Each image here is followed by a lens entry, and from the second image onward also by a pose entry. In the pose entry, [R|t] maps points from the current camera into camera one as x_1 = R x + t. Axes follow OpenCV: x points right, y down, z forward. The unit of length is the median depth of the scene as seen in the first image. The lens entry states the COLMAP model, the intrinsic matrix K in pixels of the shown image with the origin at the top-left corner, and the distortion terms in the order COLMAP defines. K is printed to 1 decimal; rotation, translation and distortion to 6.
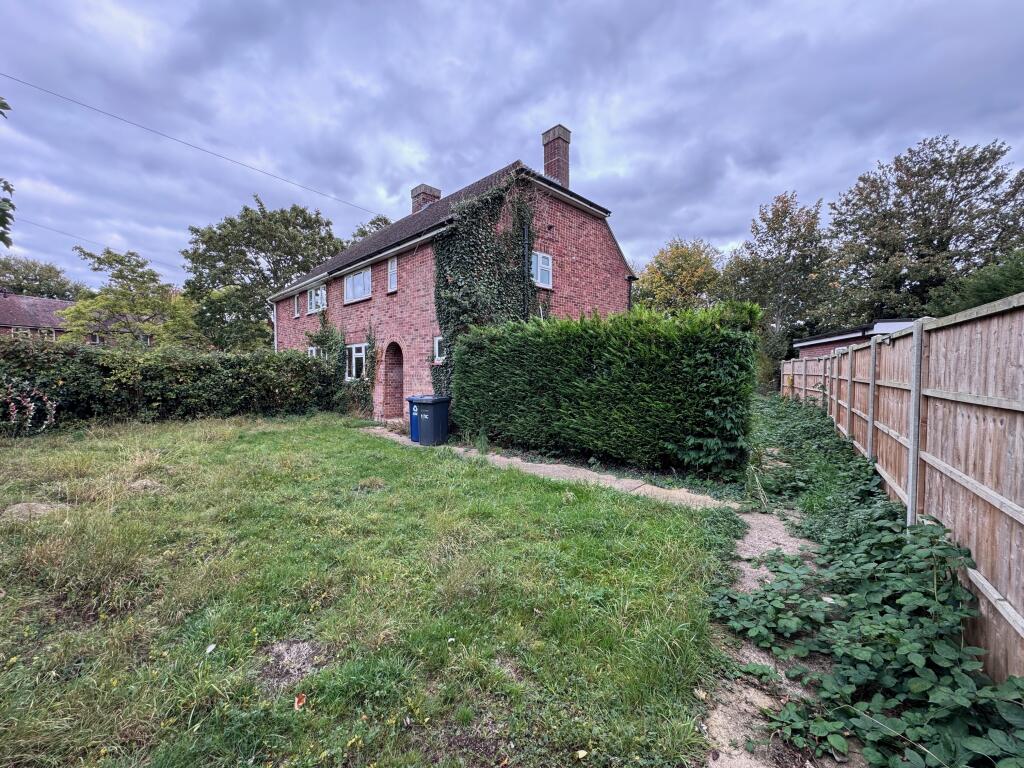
lens RADIAL K [[407.0, 0, 511.2], [0, 407.0, 383.2], [0, 0, 1]] dist [-0.002117, -0.000229]
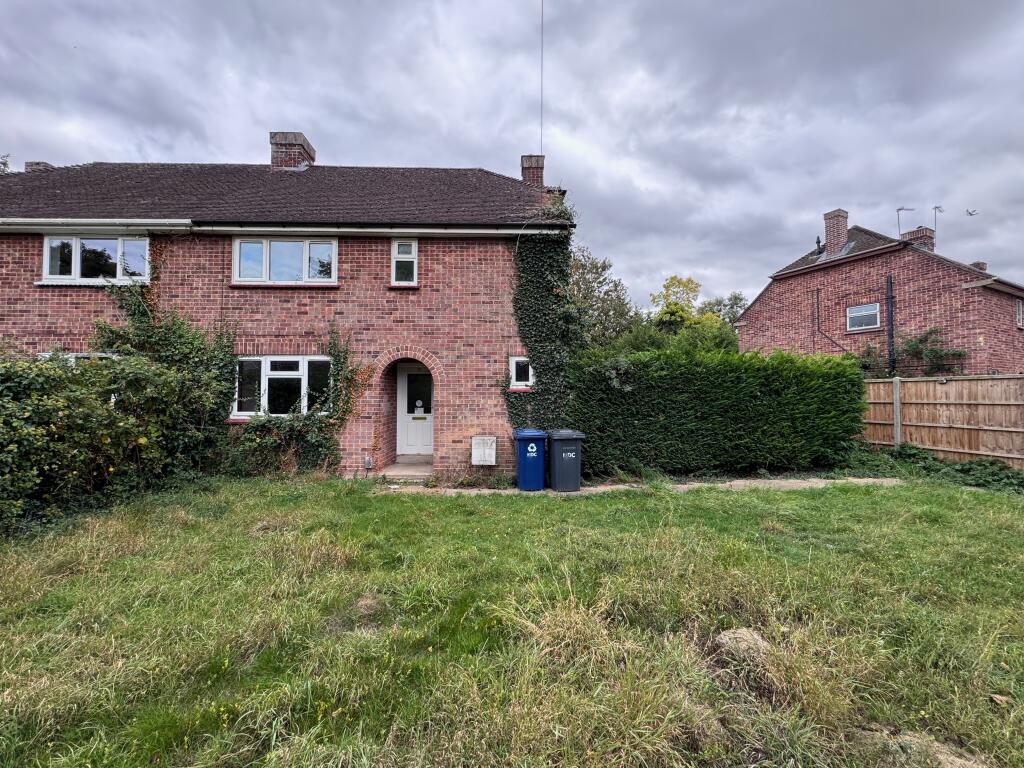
lens RADIAL K [[407.0, 0, 511.2], [0, 407.0, 383.2], [0, 0, 1]] dist [-0.002117, -0.000229]
pose [[0.681377, 0.018094, 0.731709, -0.663911], [0.029950, 0.998168, -0.052573, -0.016528], [-0.731320, 0.057737, 0.679587, 0.395142]]
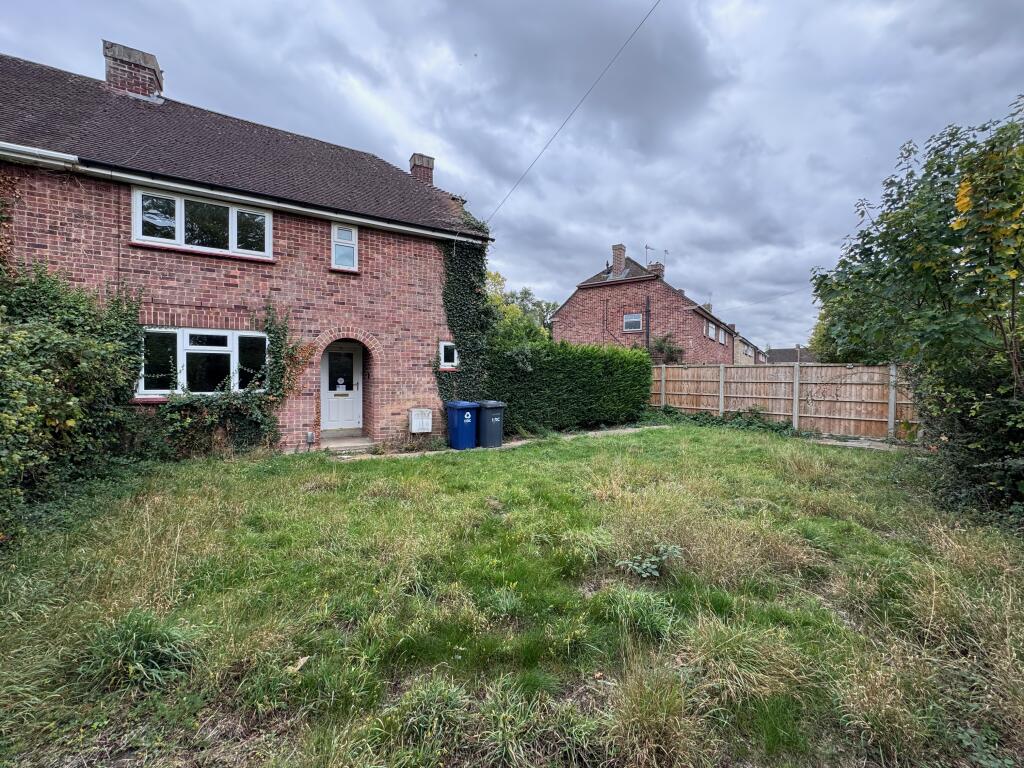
lens RADIAL K [[407.0, 0, 511.2], [0, 407.0, 383.2], [0, 0, 1]] dist [-0.002117, -0.000229]
pose [[0.248625, -0.019006, 0.968413, -0.921794], [0.031150, 0.999447, 0.011618, -0.018454], [-0.968099, 0.027278, 0.249080, 0.520817]]
